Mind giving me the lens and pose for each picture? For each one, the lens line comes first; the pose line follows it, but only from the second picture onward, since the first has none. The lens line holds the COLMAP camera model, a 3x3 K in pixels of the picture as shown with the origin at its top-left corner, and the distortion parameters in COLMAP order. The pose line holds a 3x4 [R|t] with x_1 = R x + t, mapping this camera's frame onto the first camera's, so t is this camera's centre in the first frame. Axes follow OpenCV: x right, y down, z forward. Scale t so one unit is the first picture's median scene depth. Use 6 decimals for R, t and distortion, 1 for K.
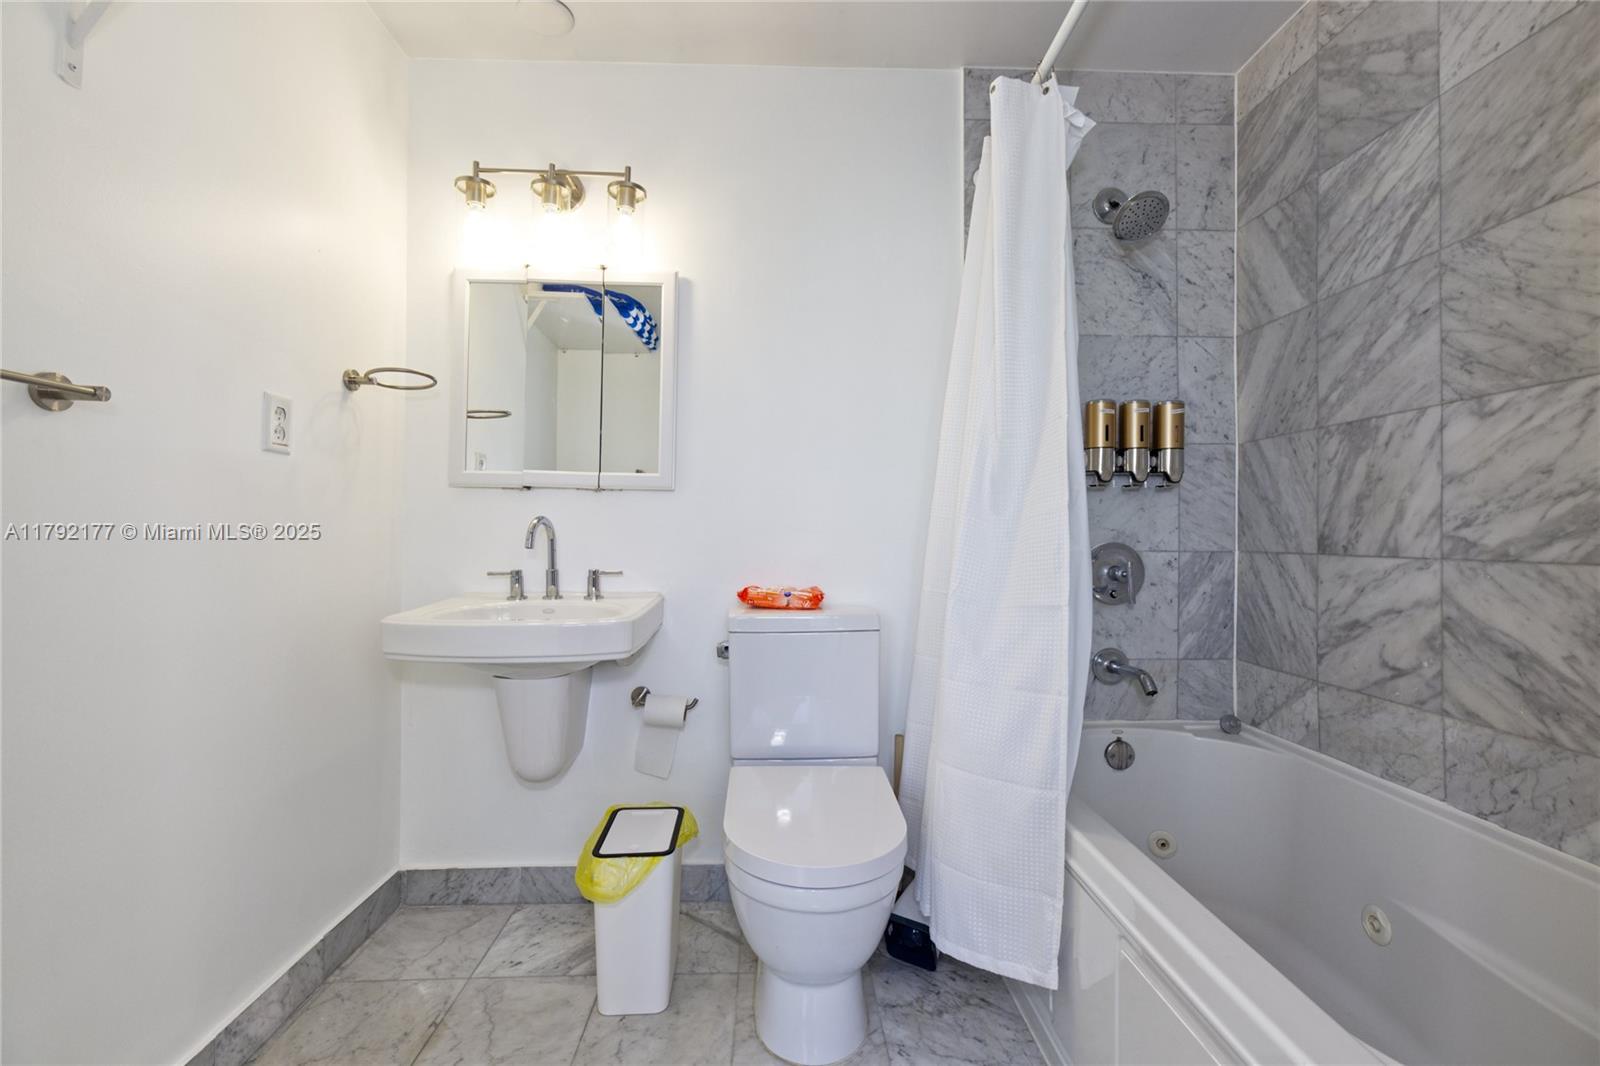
lens RADIAL K [[680.2, 0, 800.0], [0, 680.2, 533.0], [0, 0, 1]] dist [0.004484, -0.003707]
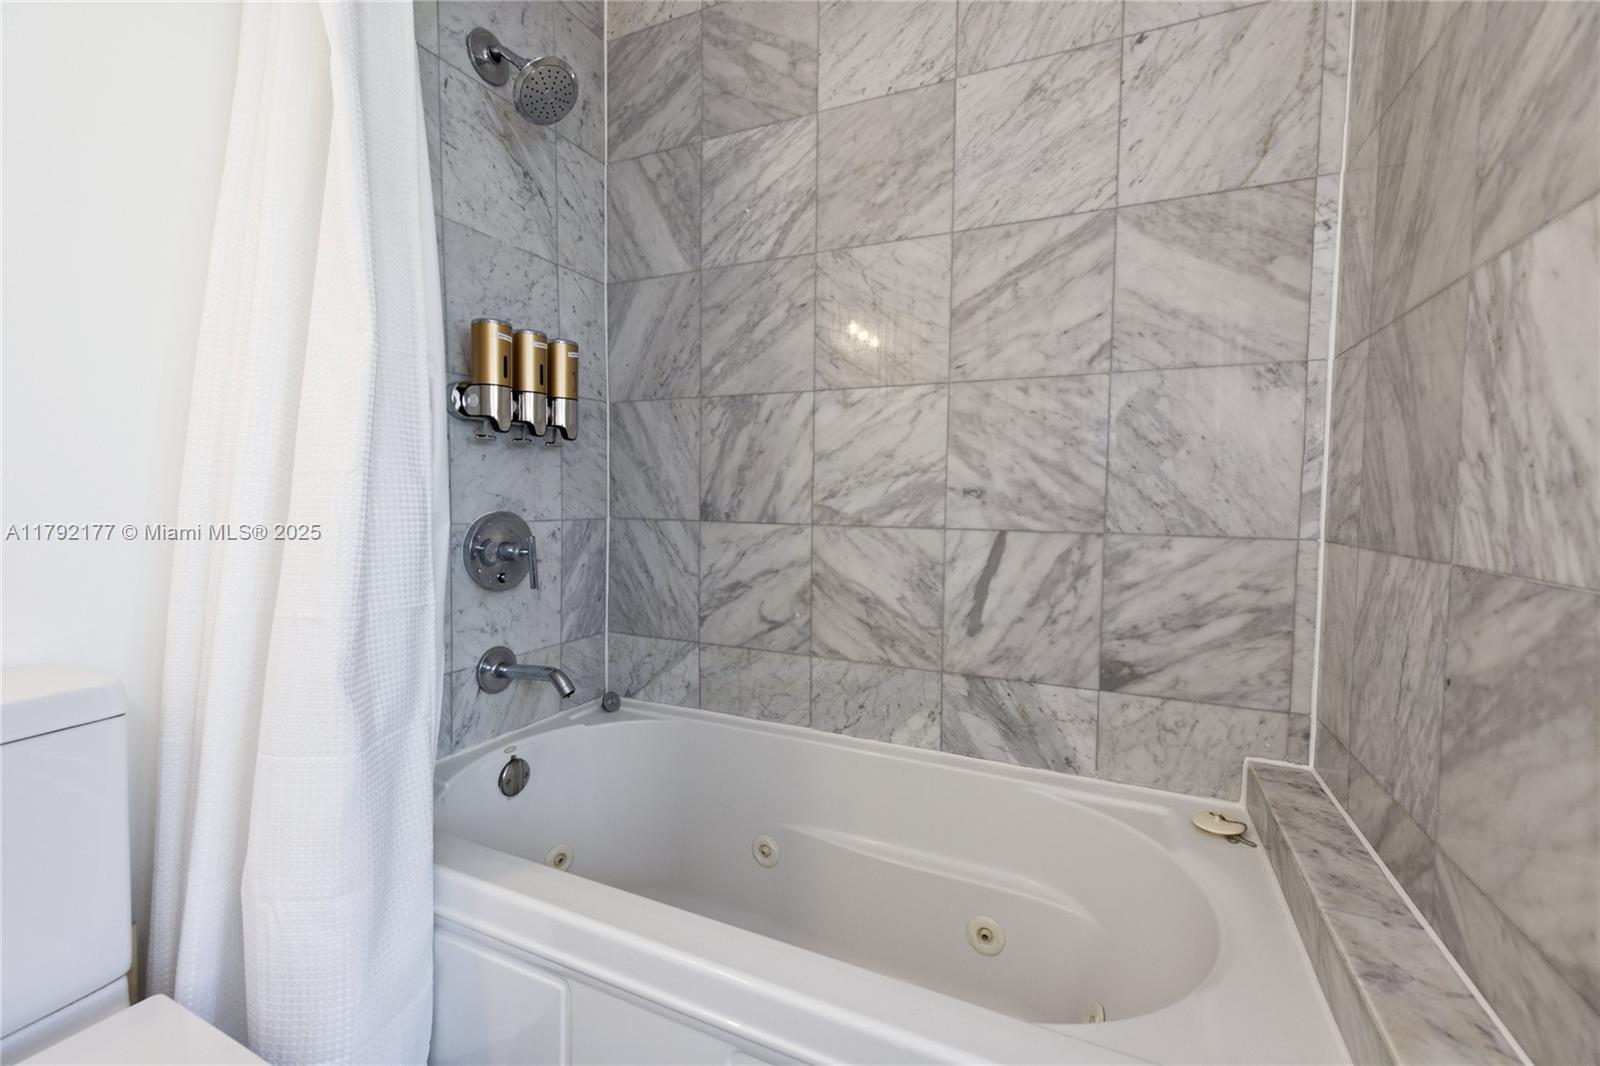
lens RADIAL K [[680.2, 0, 800.0], [0, 680.2, 533.0], [0, 0, 1]] dist [0.004484, -0.003707]
pose [[0.453878, -0.051589, 0.889569, -0.095258], [-0.010728, 0.997934, 0.063347, -0.018775], [-0.890999, -0.038295, 0.452387, 0.436893]]
